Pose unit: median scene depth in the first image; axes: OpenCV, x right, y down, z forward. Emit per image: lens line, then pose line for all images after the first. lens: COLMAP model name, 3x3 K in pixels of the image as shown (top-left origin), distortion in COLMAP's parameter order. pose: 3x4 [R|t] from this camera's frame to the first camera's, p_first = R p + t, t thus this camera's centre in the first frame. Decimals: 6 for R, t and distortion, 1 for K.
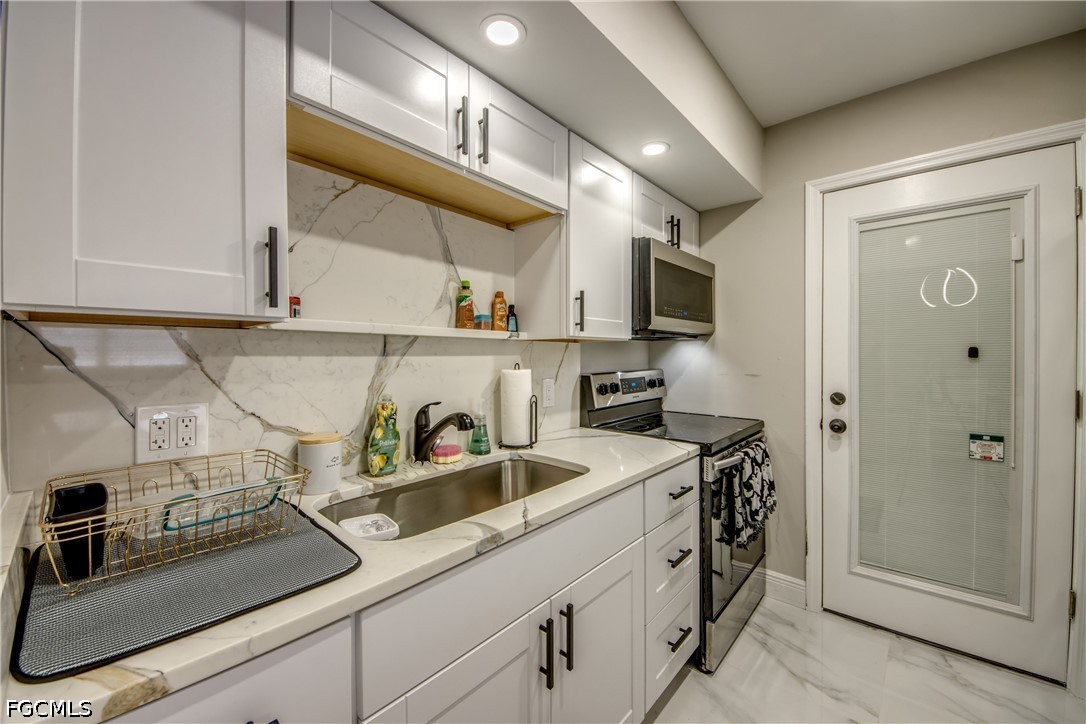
lens RADIAL K [[417.1, 0, 546.9], [0, 417.1, 356.9], [0, 0, 1]] dist [0.012789, -0.000064]
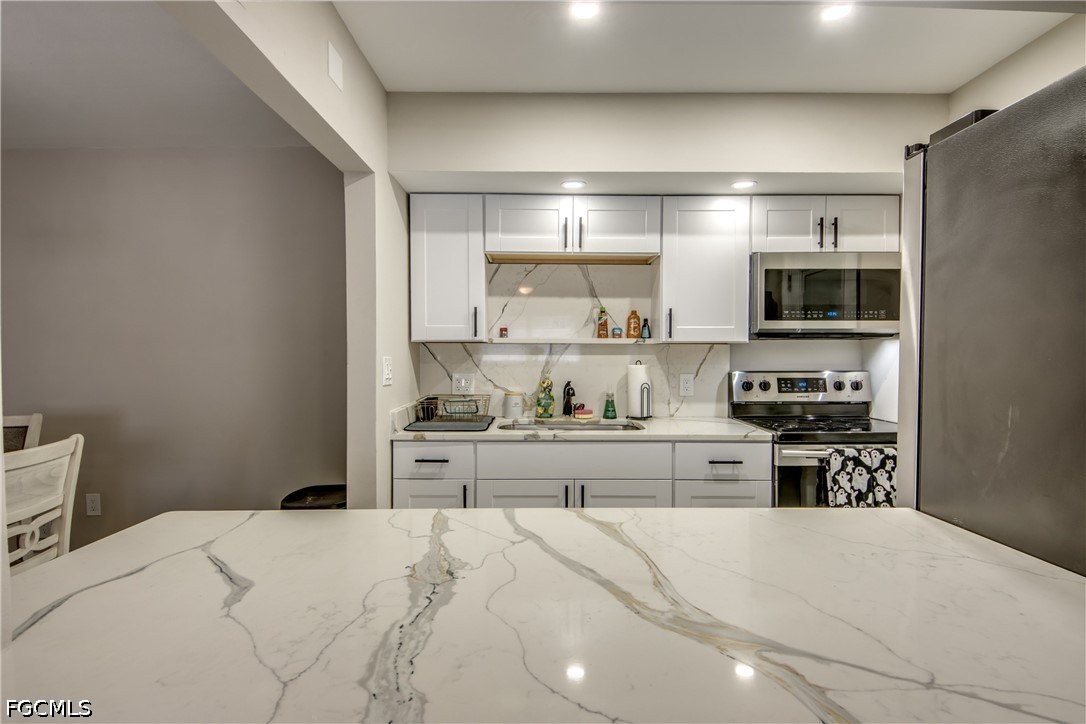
lens RADIAL K [[547.5, 0, 543.8], [0, 547.5, 360.0], [0, 0, 1]] dist [0.033276, -0.000670]
pose [[0.680307, 0.014222, -0.732790, 1.169971], [-0.006979, 0.999892, 0.012927, -0.010187], [0.732894, -0.003680, 0.680332, -0.566597]]
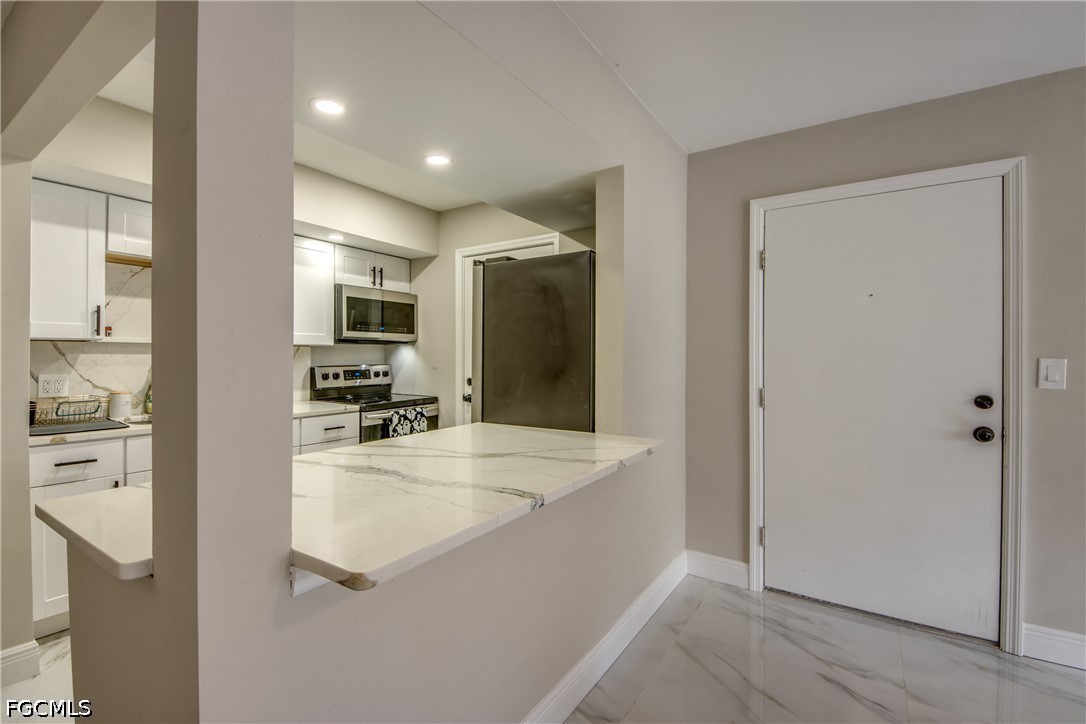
lens RADIAL K [[488.9, 0, 508.4], [0, 488.9, 354.3], [0, 0, 1]] dist [0.001522, -0.004127]
pose [[0.992109, 0.005661, 0.125252, 0.810941], [-0.004941, 0.999969, -0.006056, 0.002770], [-0.125283, 0.005389, 0.992106, -1.263148]]
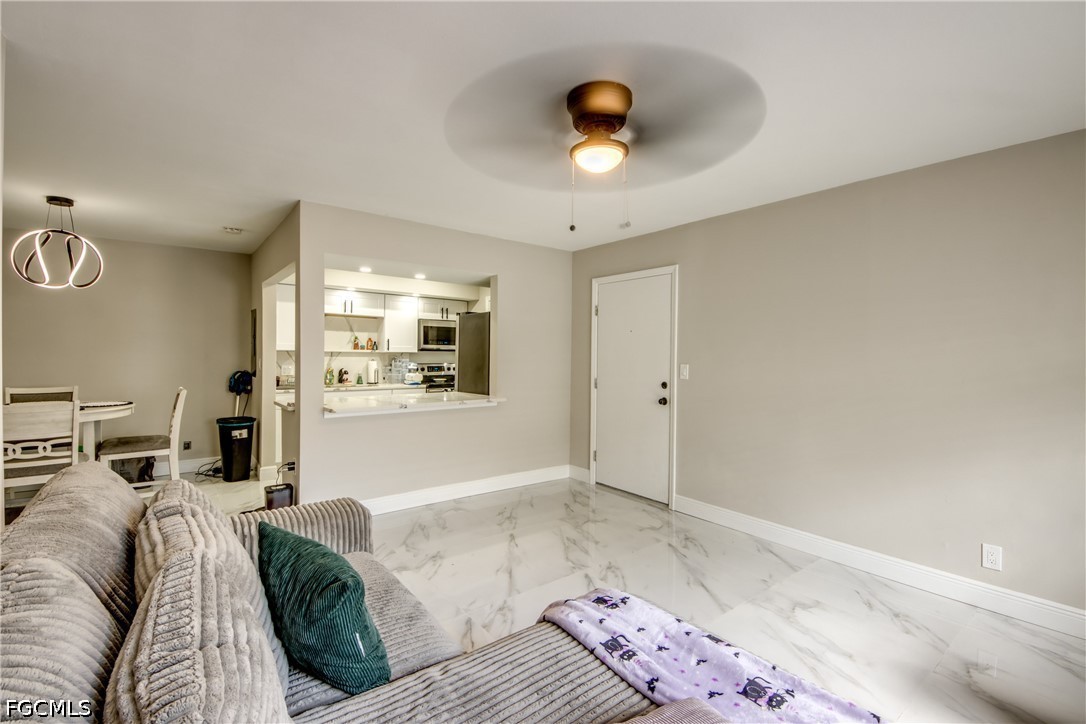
lens RADIAL K [[488.9, 0, 559.1], [0, 488.9, 360.7], [0, 0, 1]] dist [0.001522, -0.004127]
pose [[0.990104, 0.016304, -0.139389, 2.153277], [-0.015264, 0.999847, 0.008521, -0.034187], [0.139506, -0.006309, 0.990201, -2.974088]]
